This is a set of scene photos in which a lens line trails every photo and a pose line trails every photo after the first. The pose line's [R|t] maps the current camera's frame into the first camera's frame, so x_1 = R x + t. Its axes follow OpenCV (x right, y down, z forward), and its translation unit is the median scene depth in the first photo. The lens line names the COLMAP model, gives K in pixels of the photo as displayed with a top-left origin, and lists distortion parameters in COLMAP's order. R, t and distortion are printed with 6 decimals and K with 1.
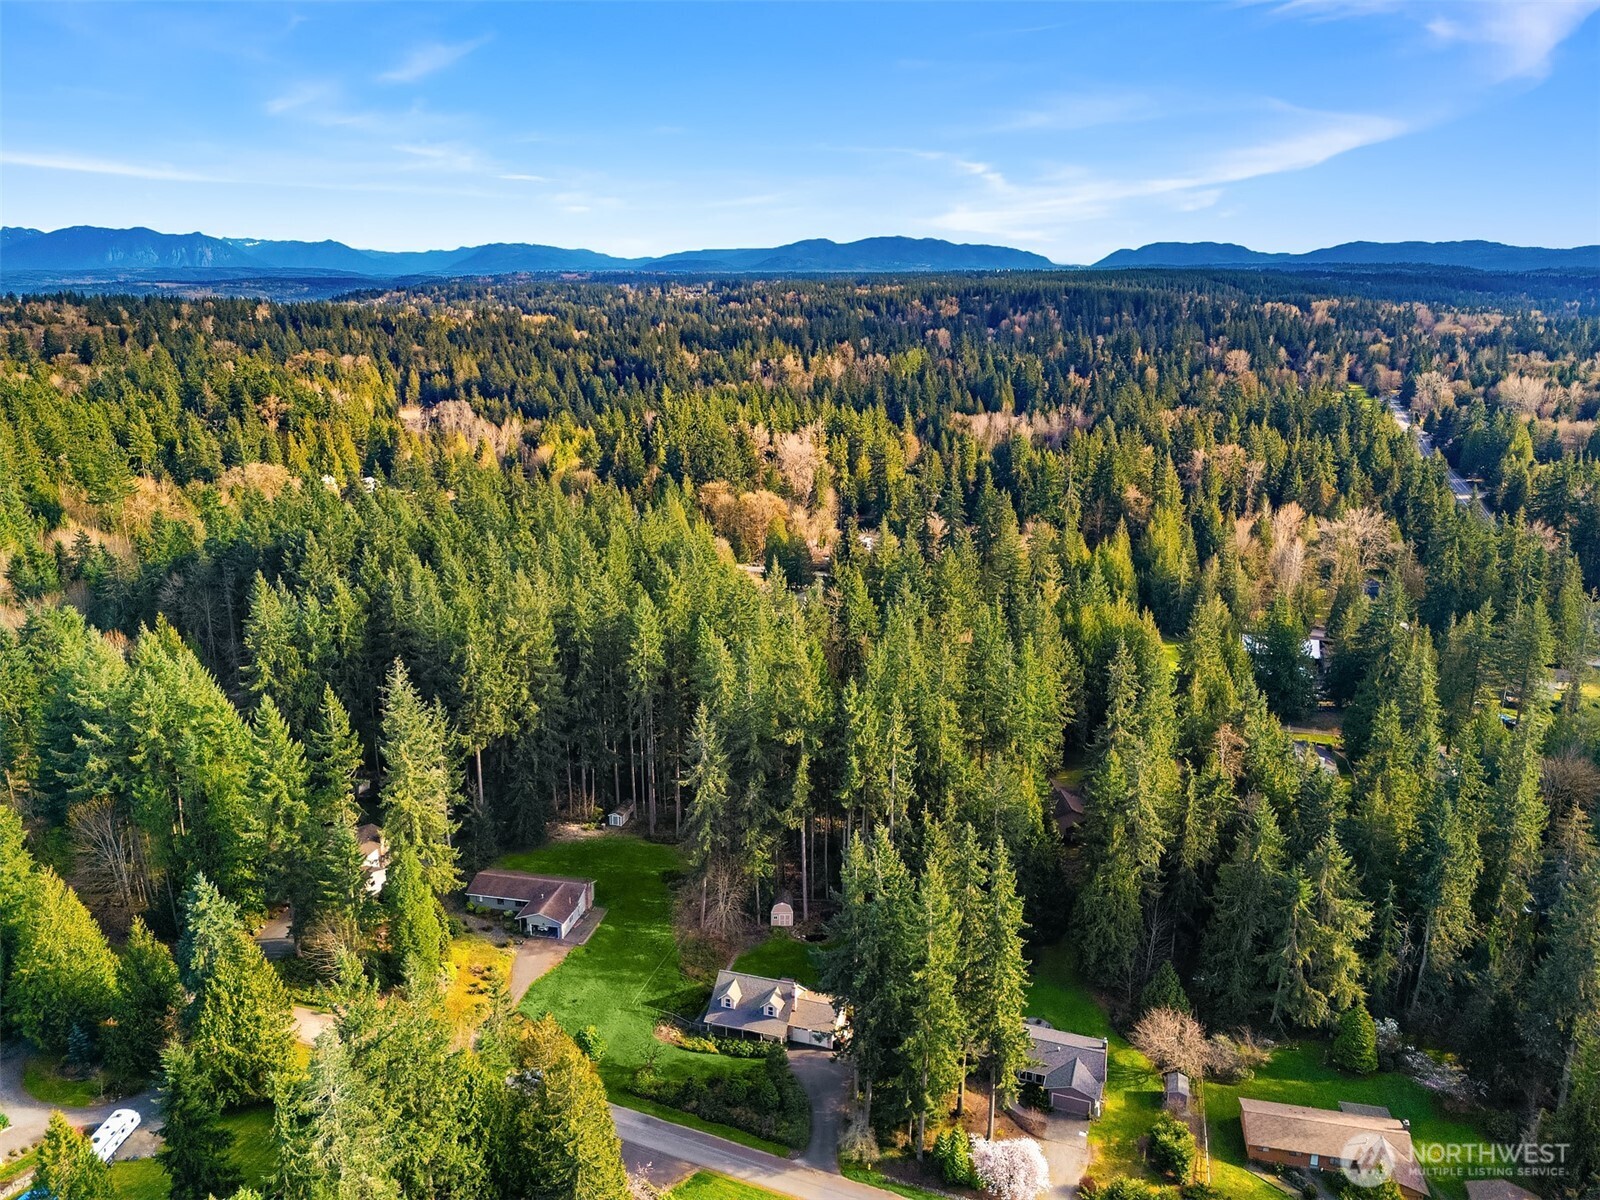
lens RADIAL K [[1152.2, 0, 800.0], [0, 1152.2, 600.0], [0, 0, 1]] dist [0.037885, -0.004197]
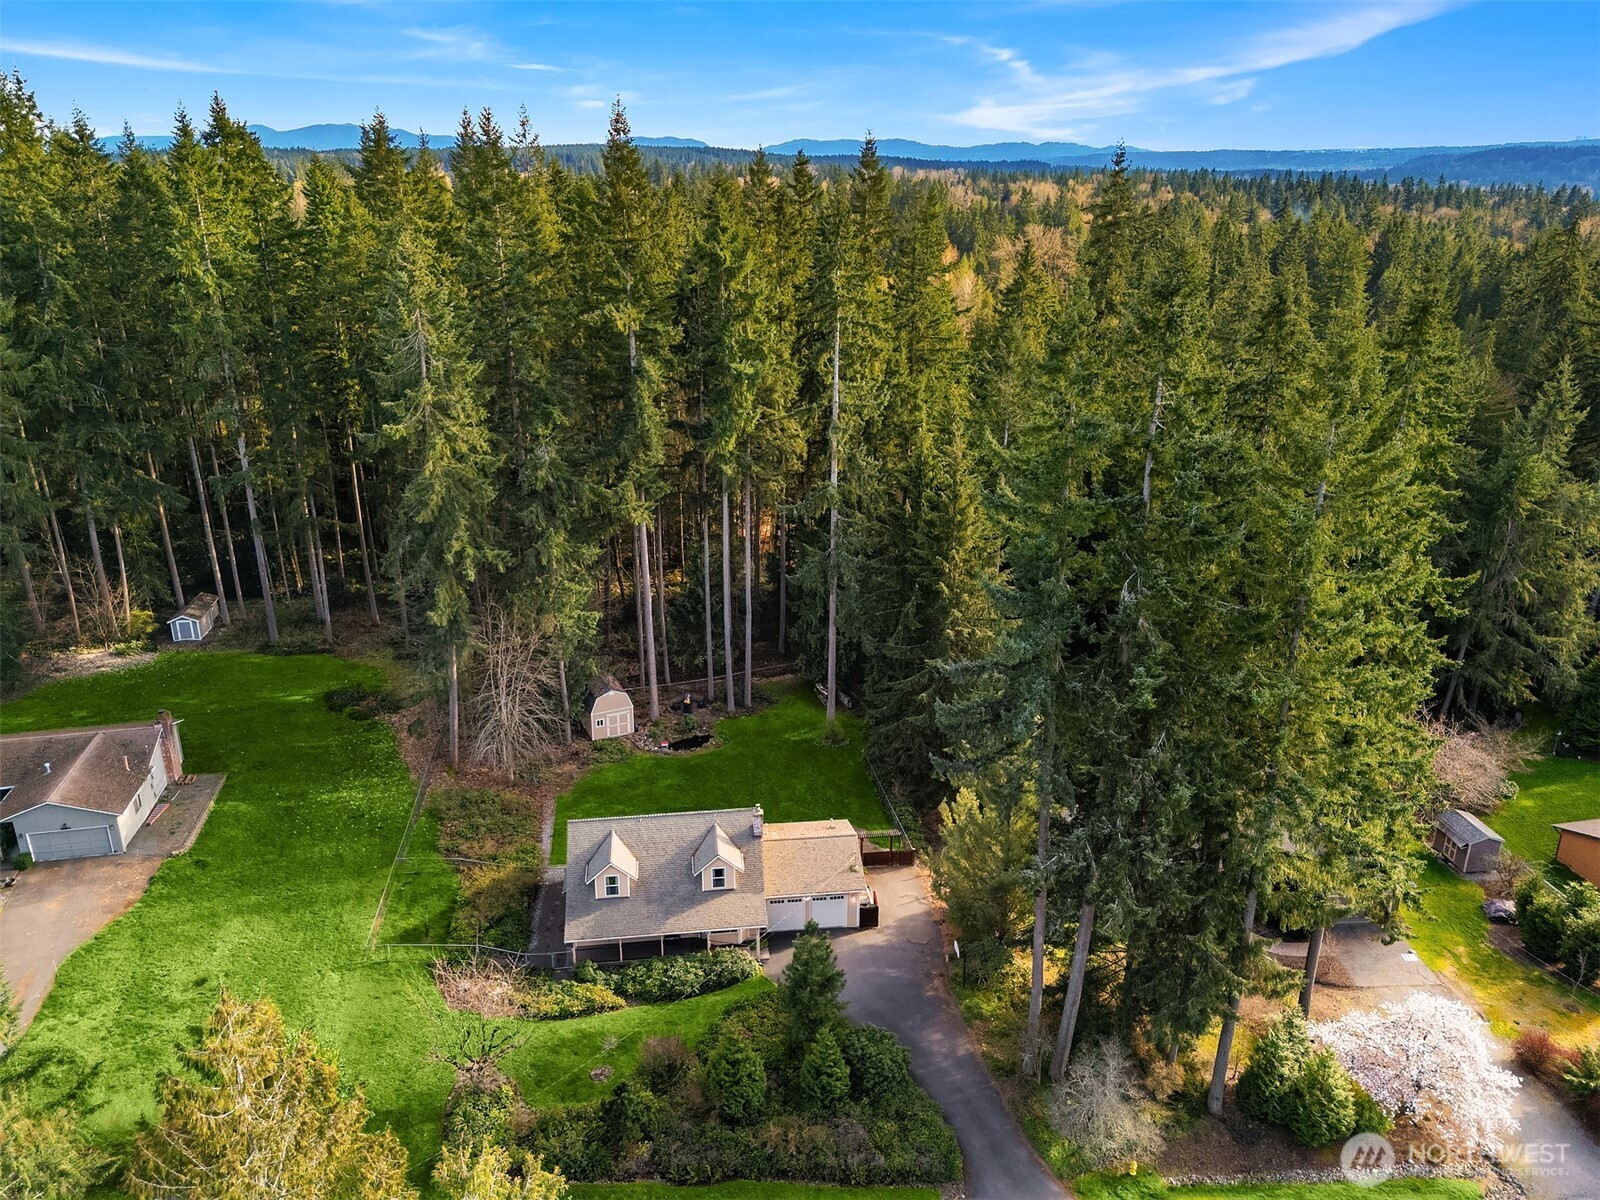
lens RADIAL K [[1152.2, 0, 800.0], [0, 1152.2, 600.0], [0, 0, 1]] dist [0.037885, -0.004197]
pose [[0.913619, -0.138877, 0.382116, -0.134596], [0.104458, 0.988483, 0.109502, 0.187853], [-0.392923, -0.060128, 0.917604, 0.541278]]
